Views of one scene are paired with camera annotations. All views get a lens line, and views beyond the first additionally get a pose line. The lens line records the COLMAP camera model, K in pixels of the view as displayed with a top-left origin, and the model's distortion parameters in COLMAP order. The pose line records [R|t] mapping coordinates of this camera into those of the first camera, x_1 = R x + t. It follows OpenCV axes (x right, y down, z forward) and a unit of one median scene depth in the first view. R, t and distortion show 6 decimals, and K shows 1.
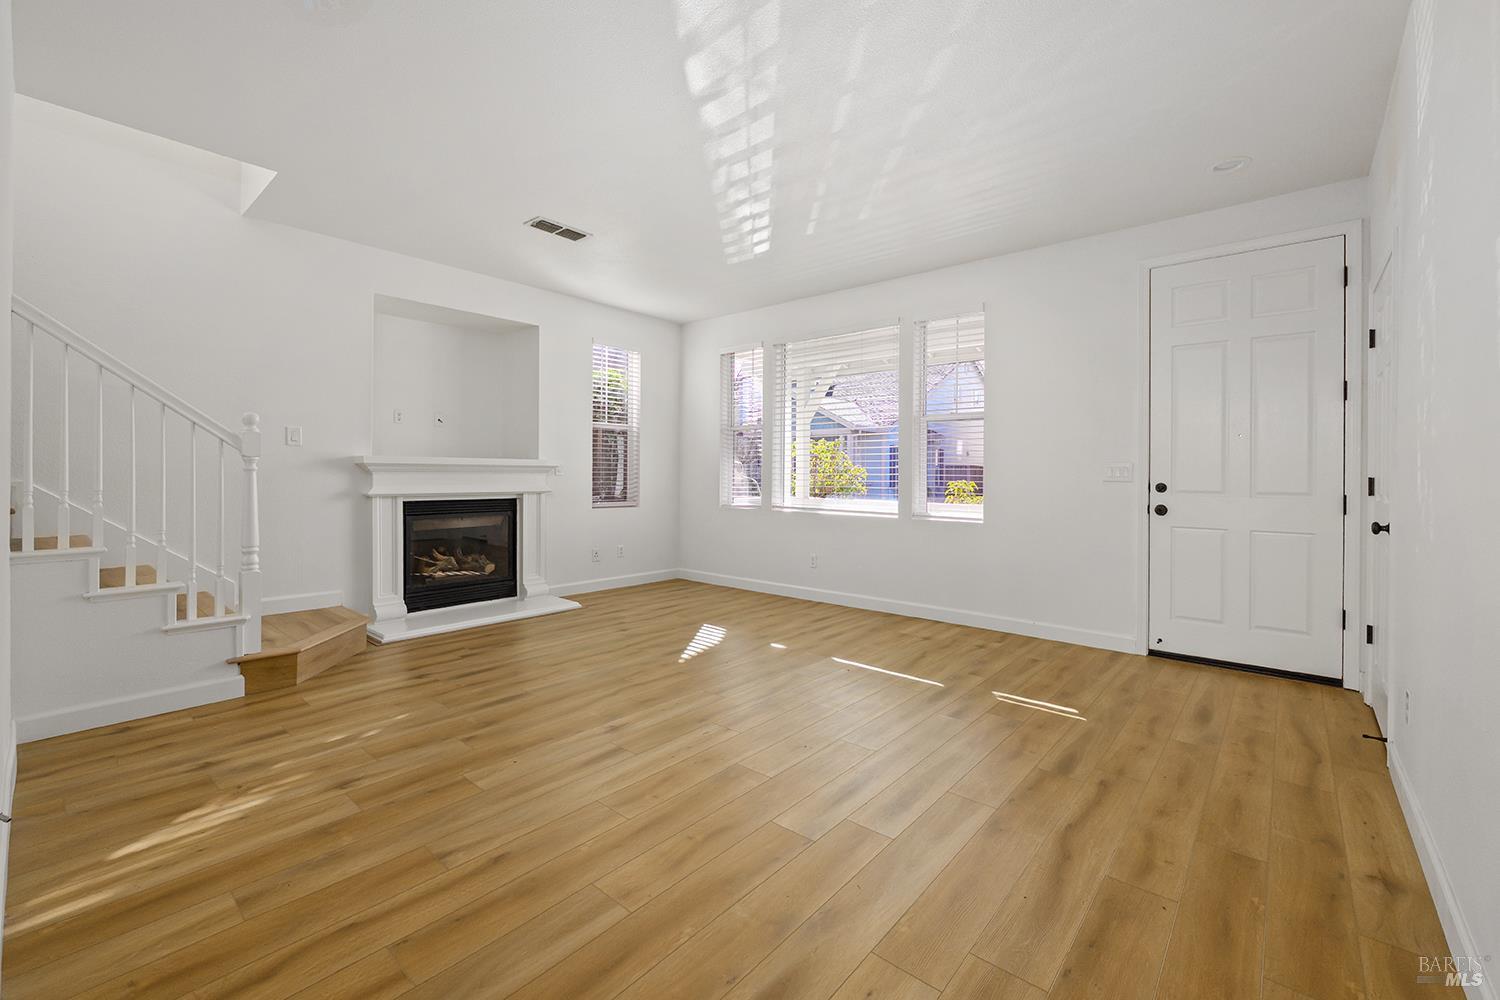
lens RADIAL K [[618.3, 0, 753.6], [0, 618.3, 468.6], [0, 0, 1]] dist [0.001200, 0.000428]
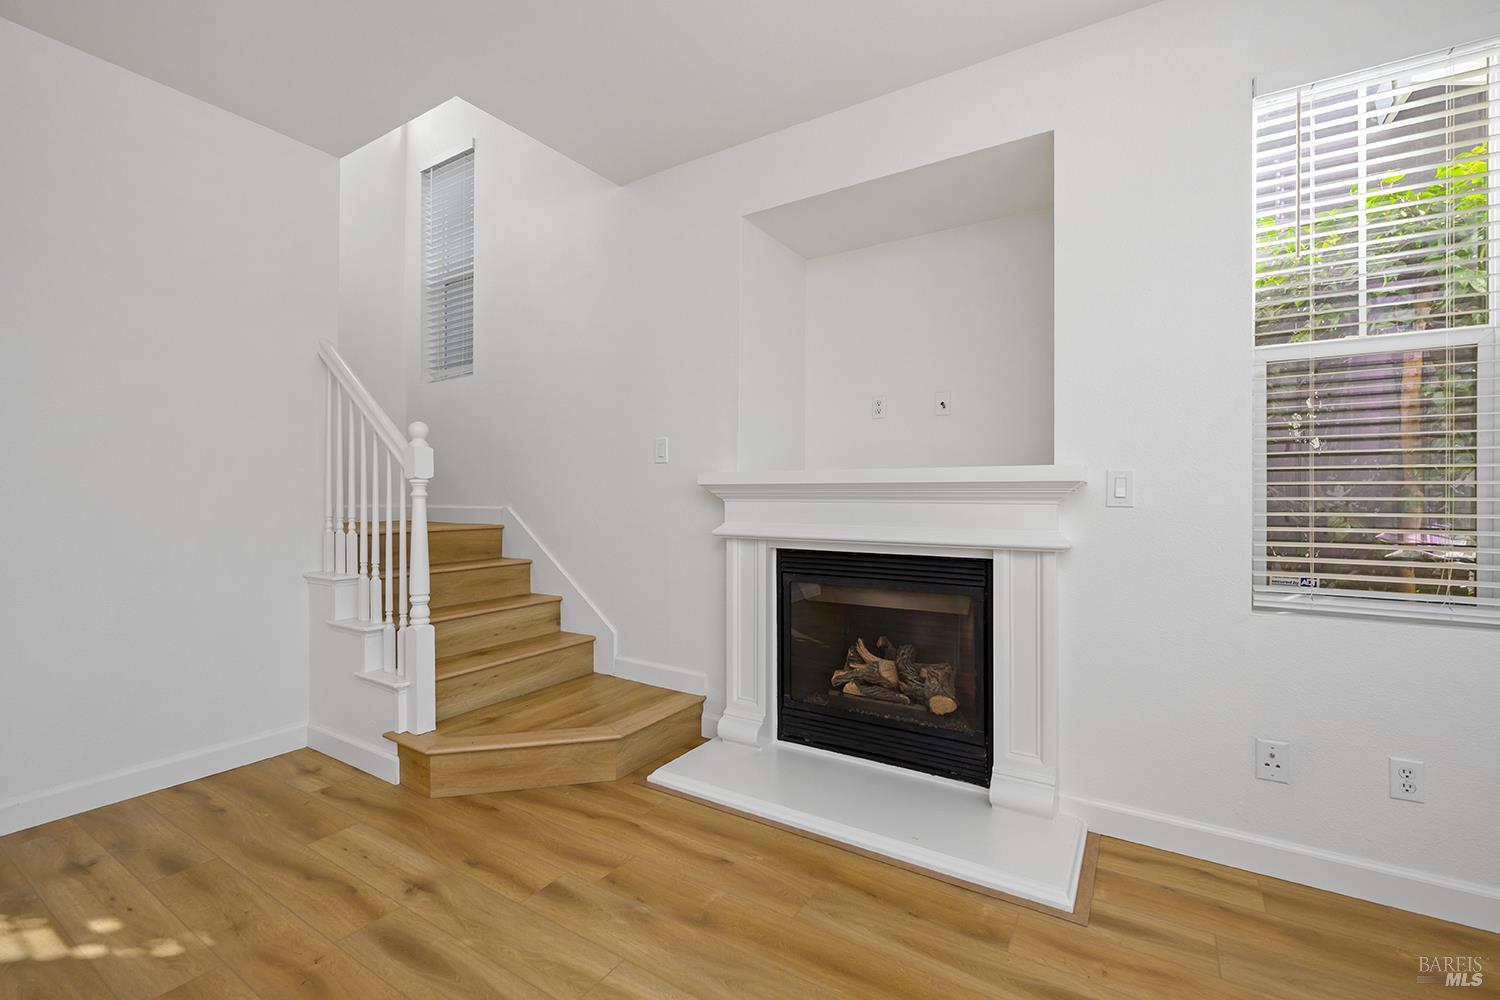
lens RADIAL K [[636.2, 0, 750.0], [0, 636.2, 500.0], [0, 0, 1]] dist [-0.001247, -0.000242]
pose [[0.156791, -0.002992, -0.987627, 0.031120], [0.007665, 0.999969, -0.001813, 0.007875], [0.987602, -0.007286, 0.156809, 0.915889]]
